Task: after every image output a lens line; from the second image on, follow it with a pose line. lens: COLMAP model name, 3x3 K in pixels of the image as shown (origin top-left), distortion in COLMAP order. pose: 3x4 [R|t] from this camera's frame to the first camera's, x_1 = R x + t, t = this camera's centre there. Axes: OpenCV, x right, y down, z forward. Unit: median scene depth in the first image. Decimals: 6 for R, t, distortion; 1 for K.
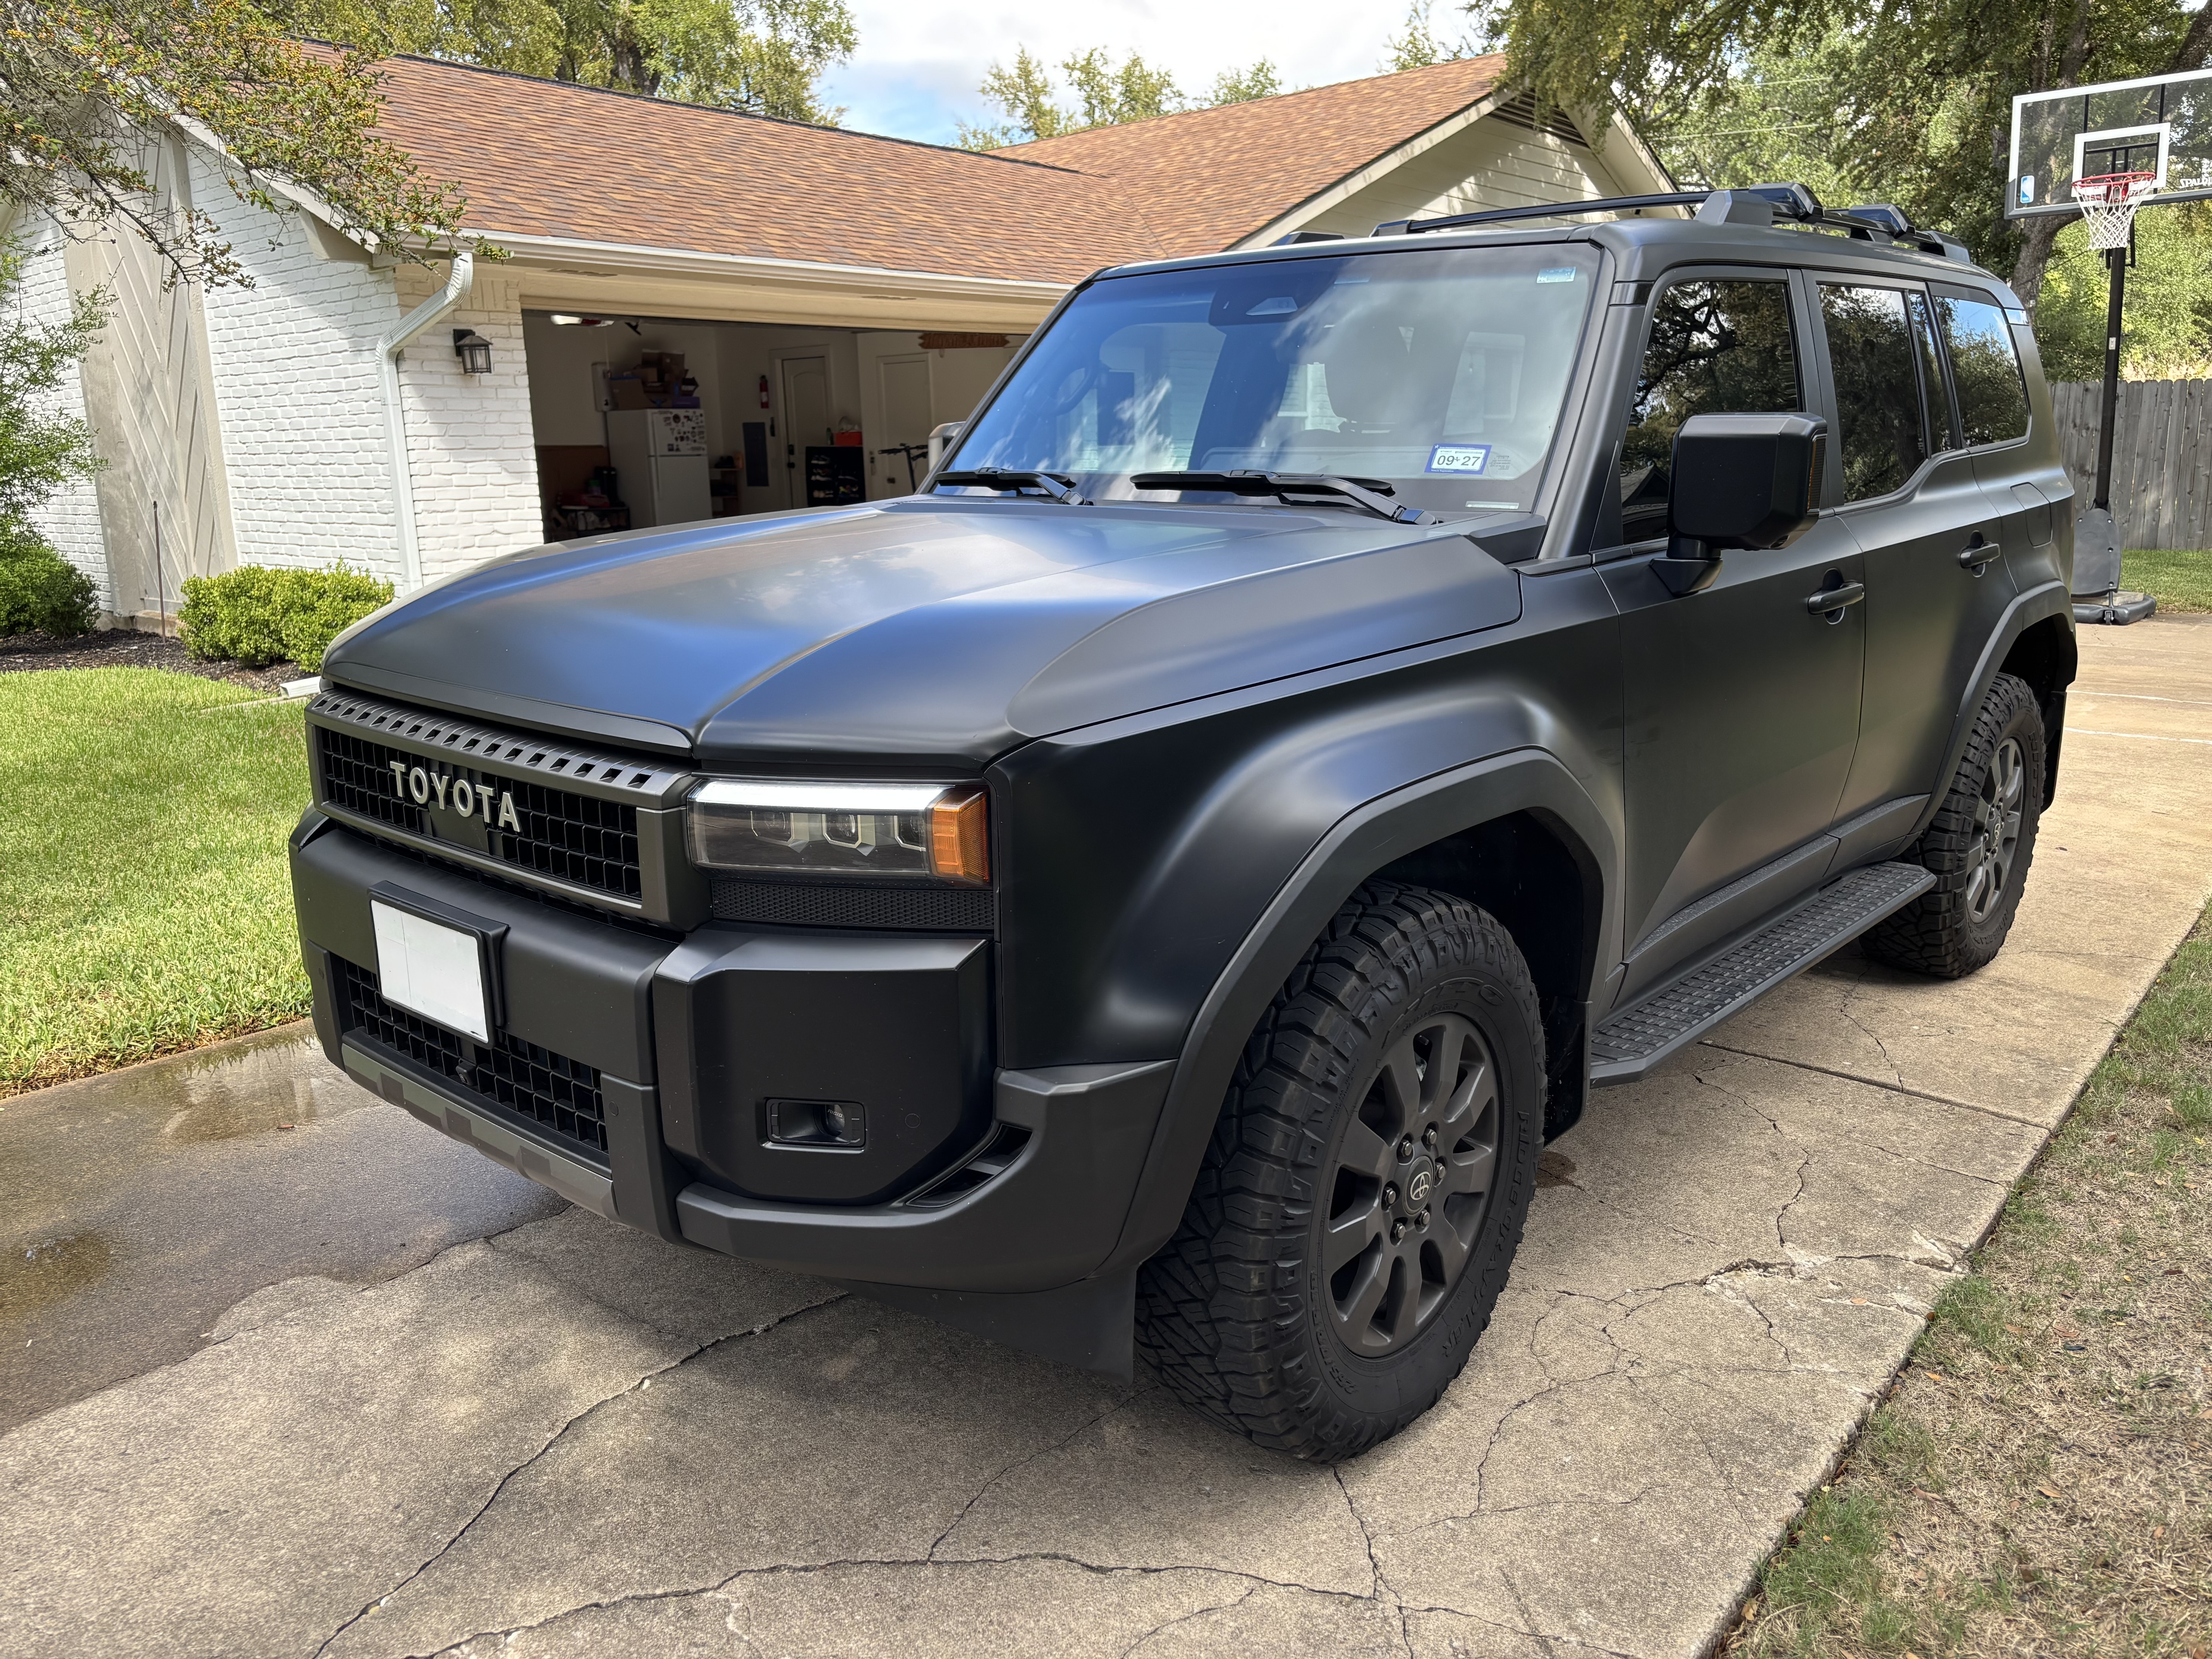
lens RADIAL K [[1689.2, 0, 1117.8], [0, 1689.2, 832.8], [0, 0, 1]] dist [0.047226, -0.056539]
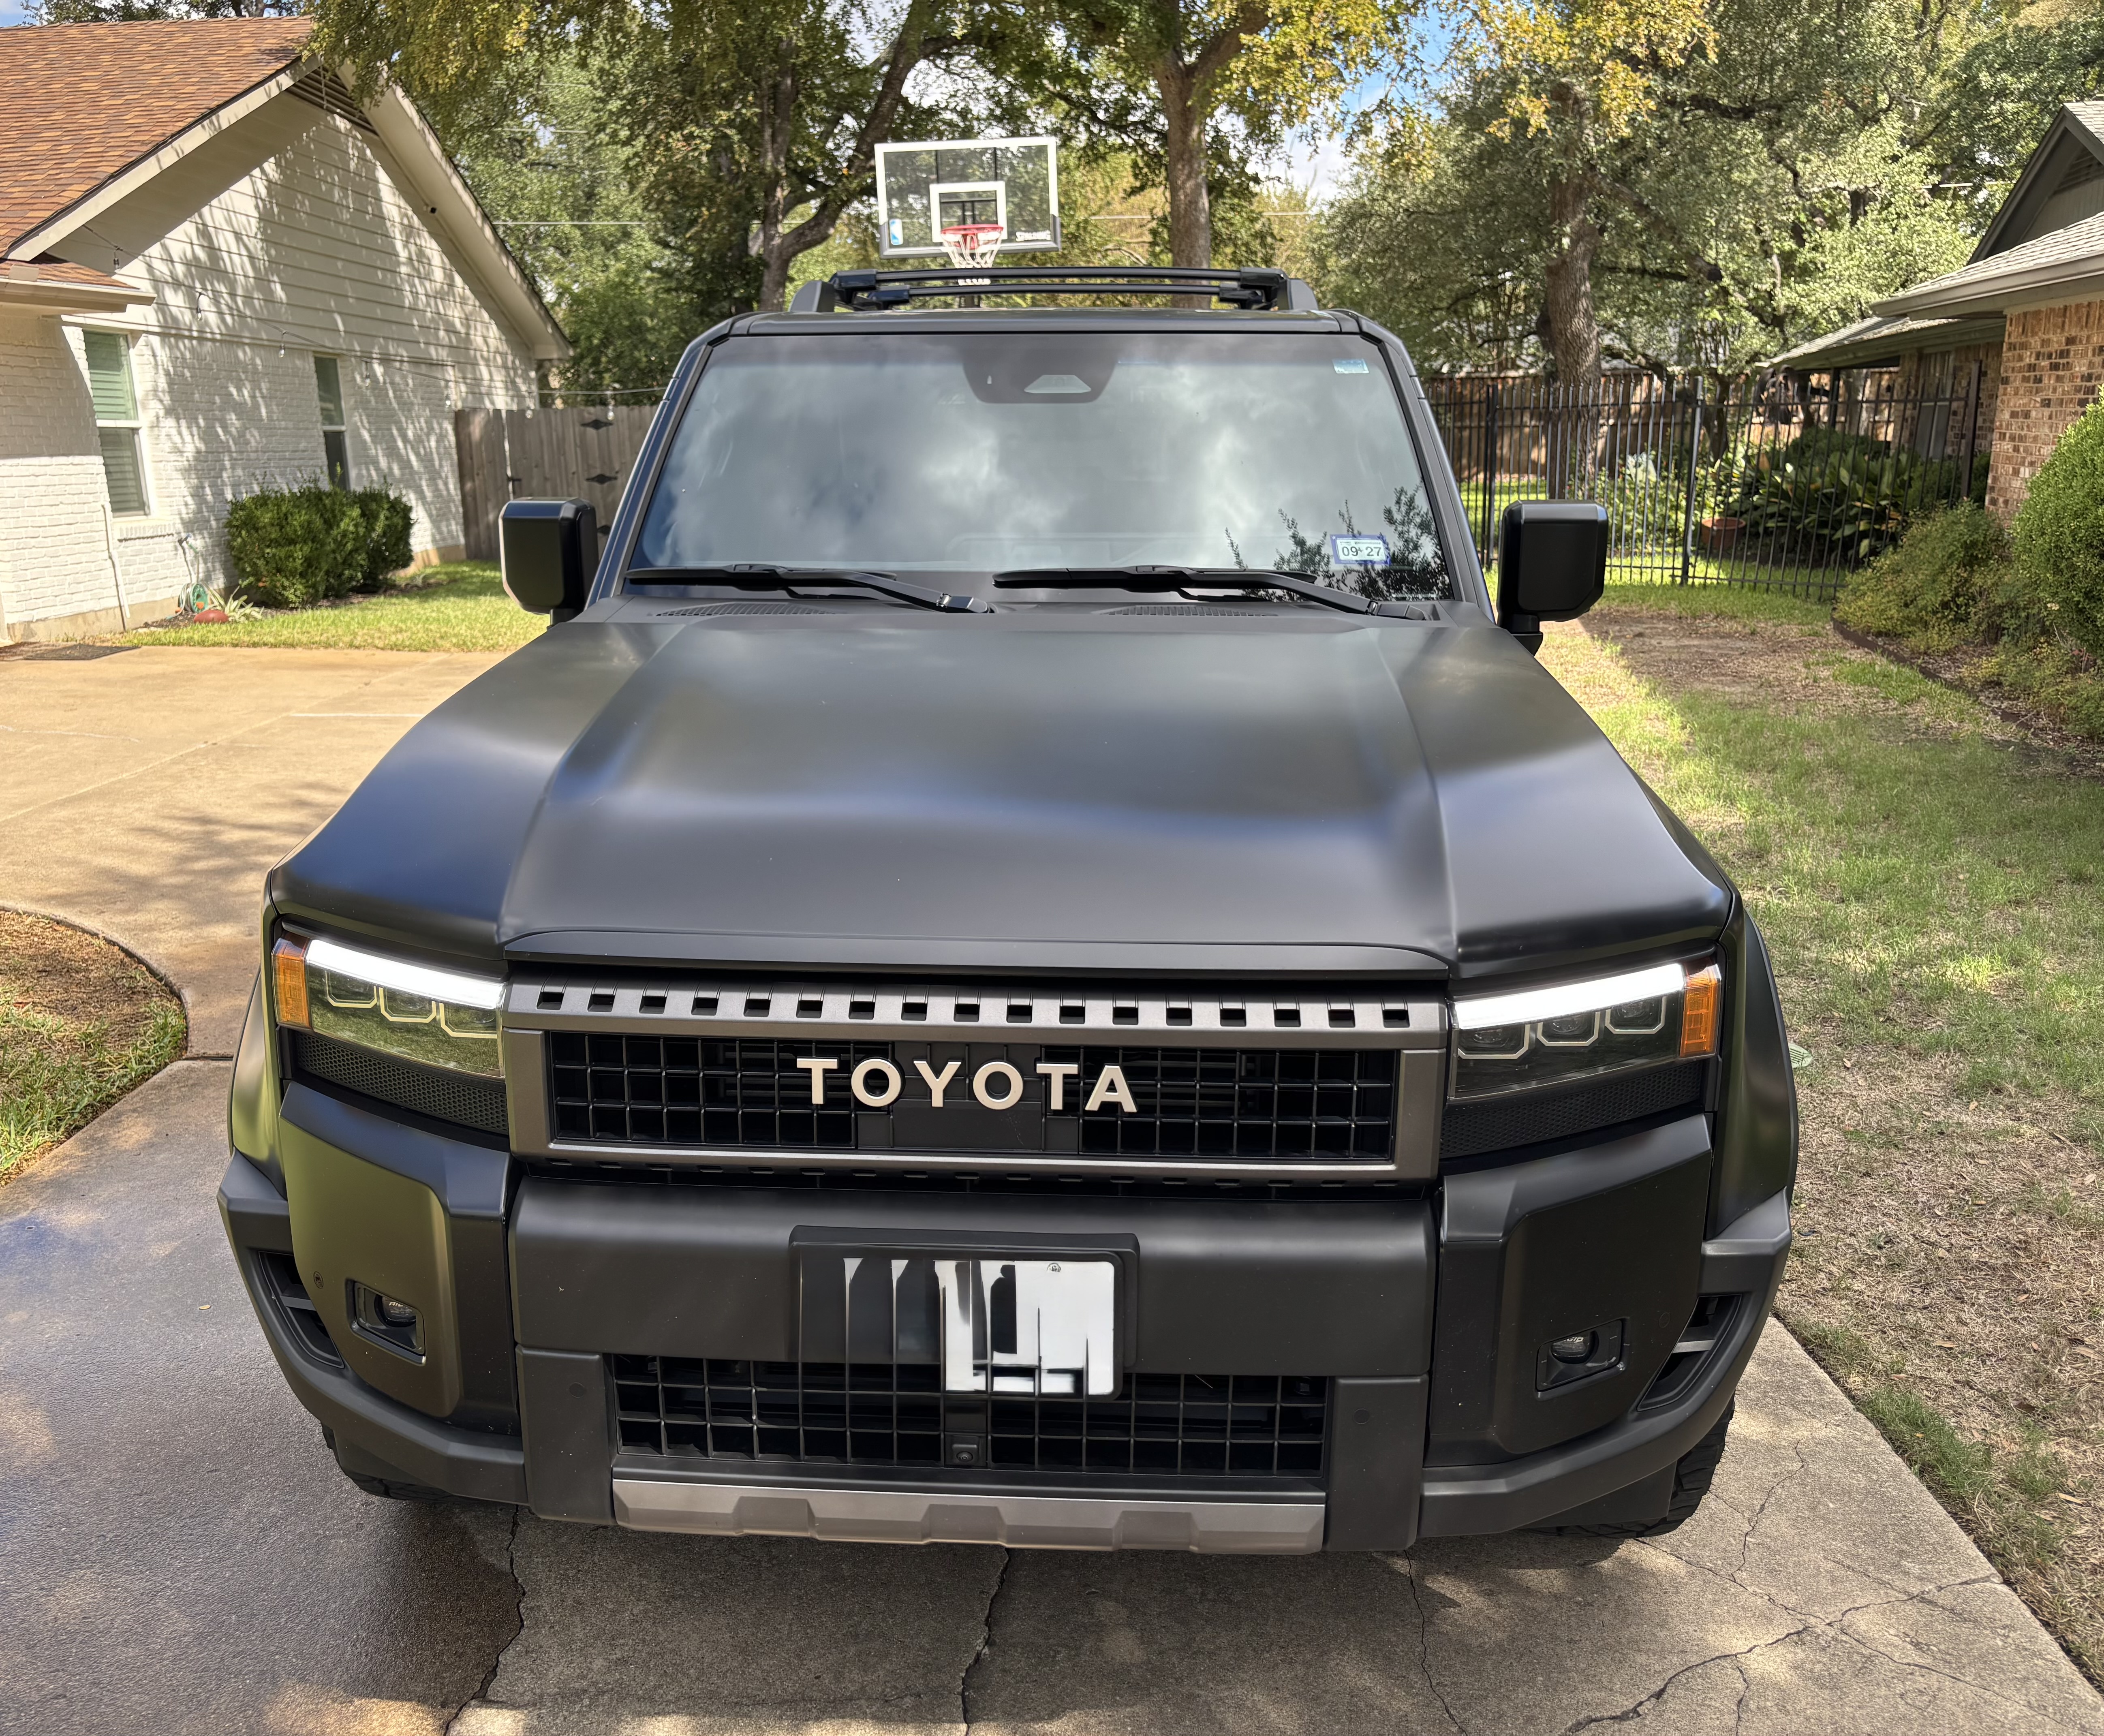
lens RADIAL K [[1740.8, 0, 996.6], [0, 1740.8, 868.7], [0, 0, 1]] dist [0.109667, -0.160587]
pose [[0.787432, -0.147973, 0.598377, -0.759386], [0.140739, 0.988276, 0.059187, -0.146725], [-0.600120, 0.037609, 0.799026, 0.346070]]
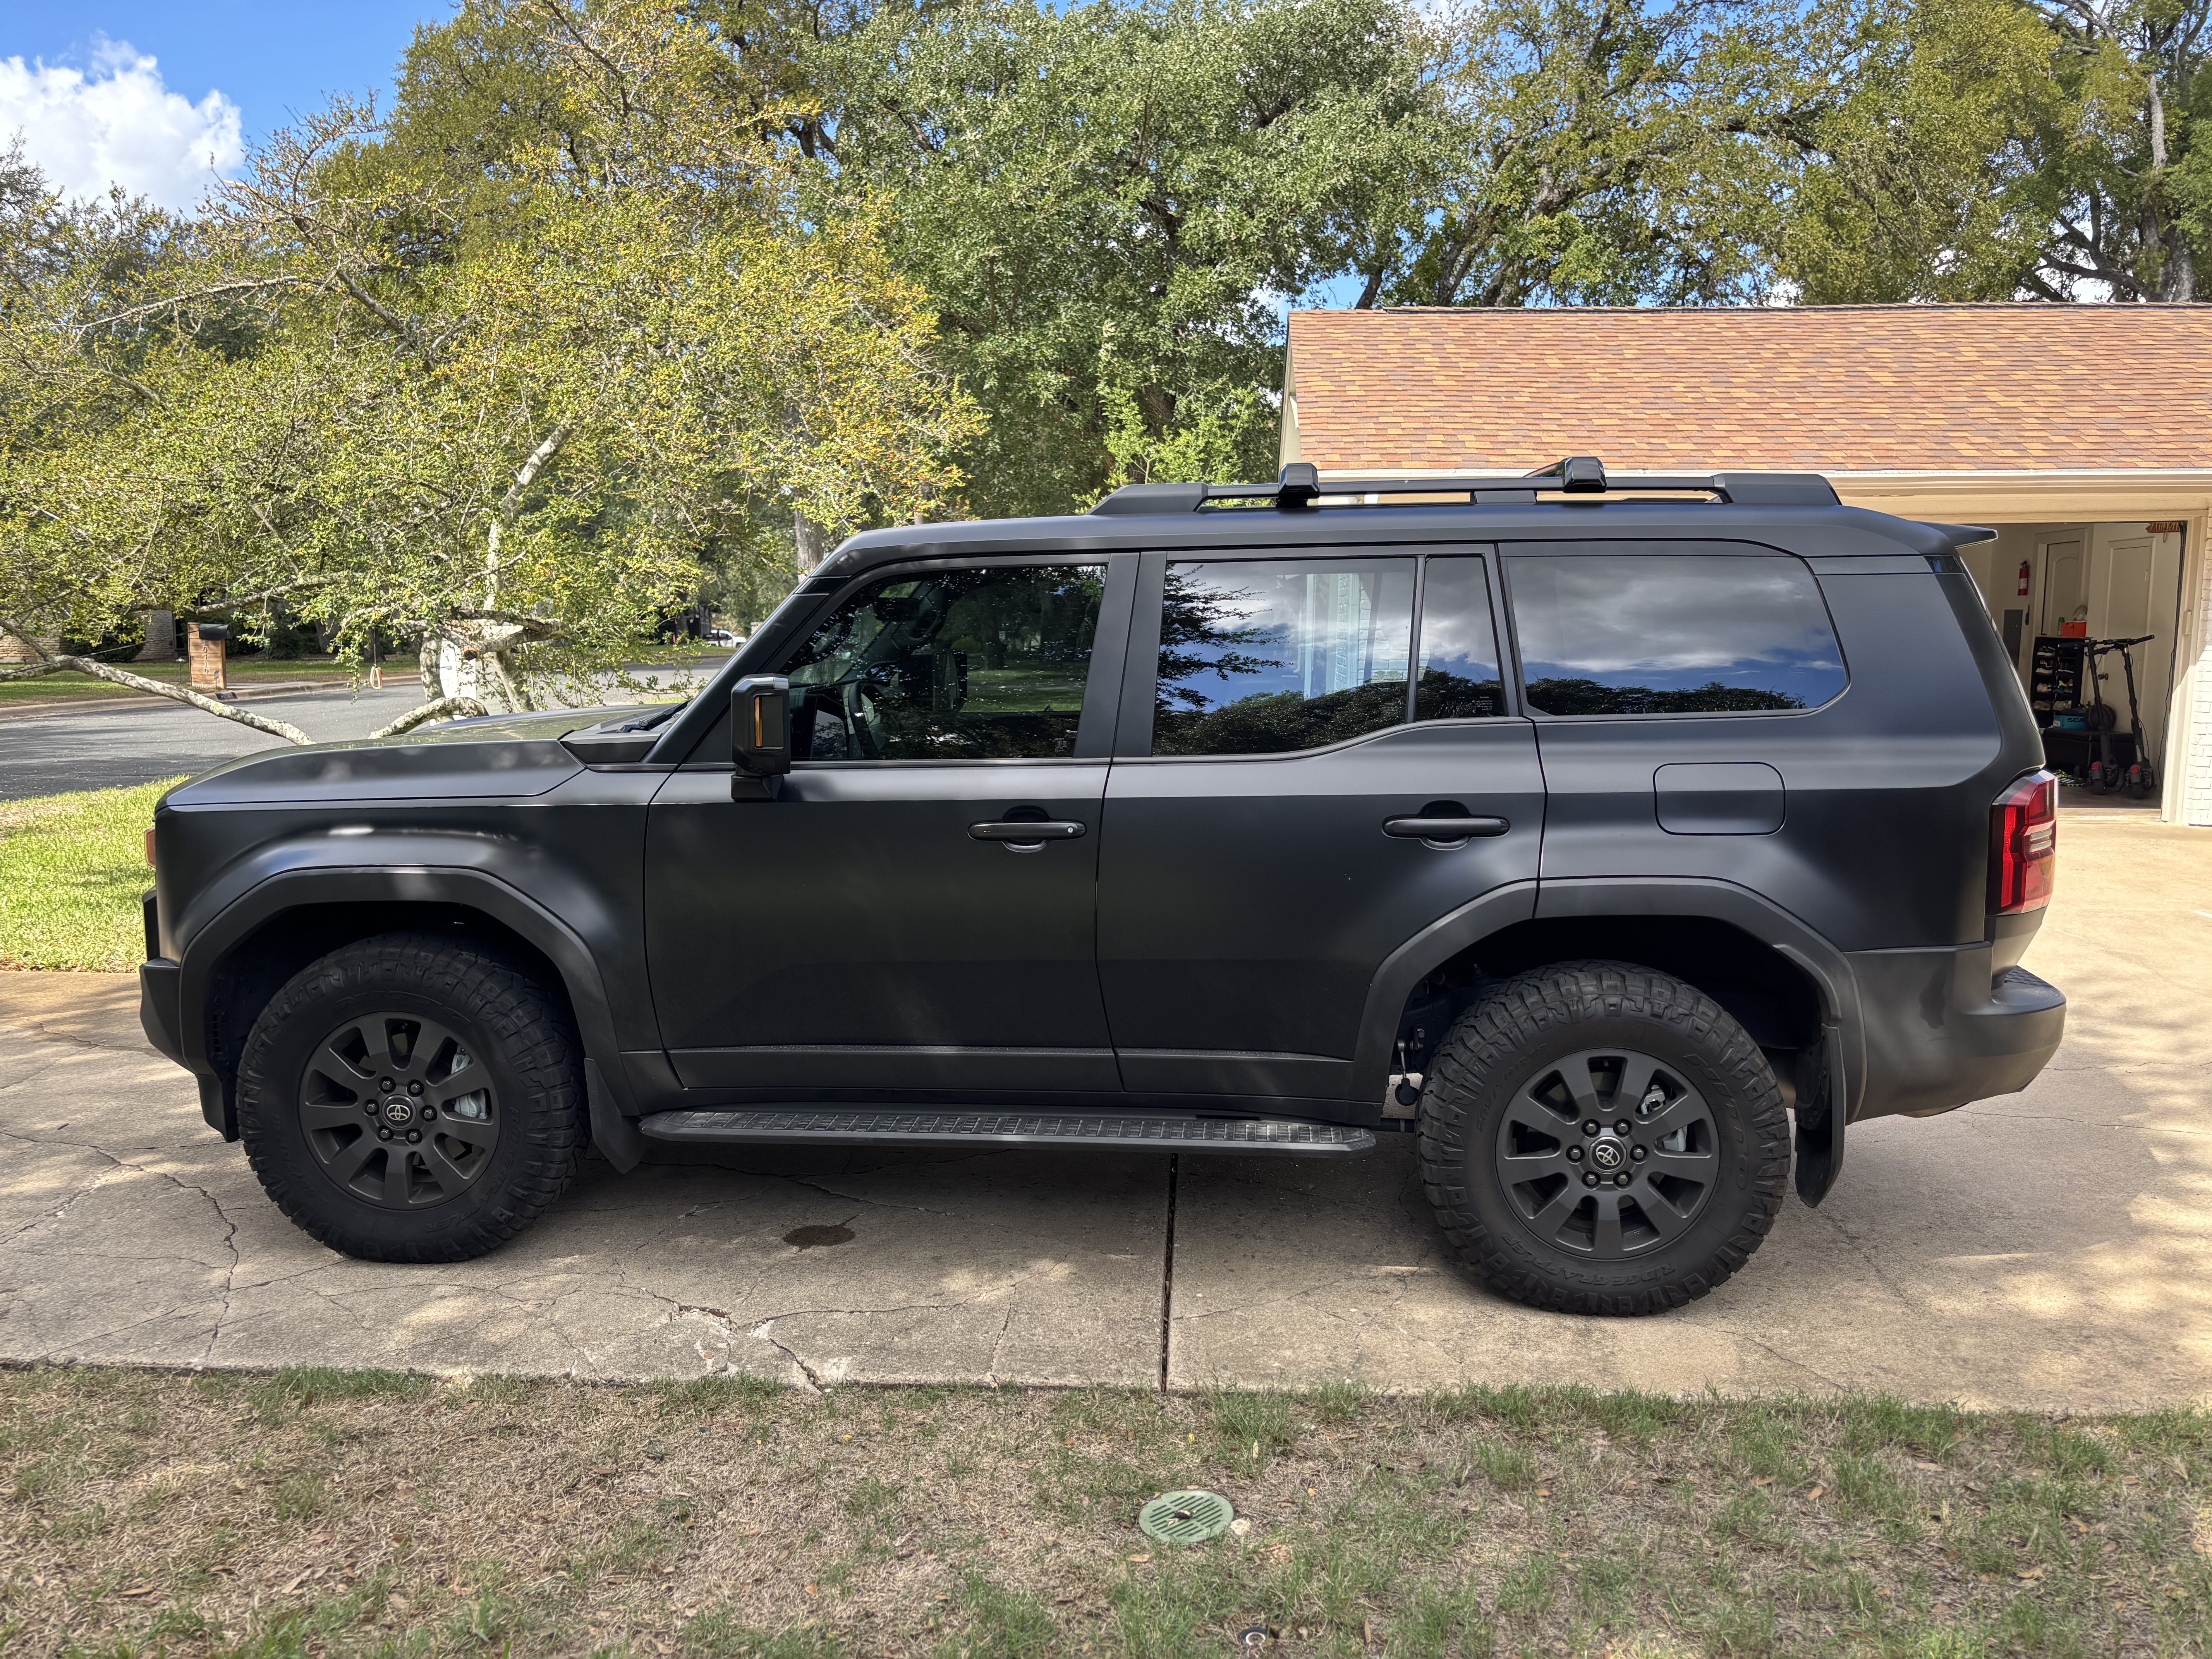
lens RADIAL K [[1680.1, 0, 1122.3], [0, 1680.1, 828.0], [0, 0, 1]] dist [0.050235, -0.057208]
pose [[0.597837, 0.121365, -0.792377, 1.941651], [-0.196304, 0.980541, 0.002077, -0.223620], [0.777210, 0.154305, 0.610028, 0.486538]]
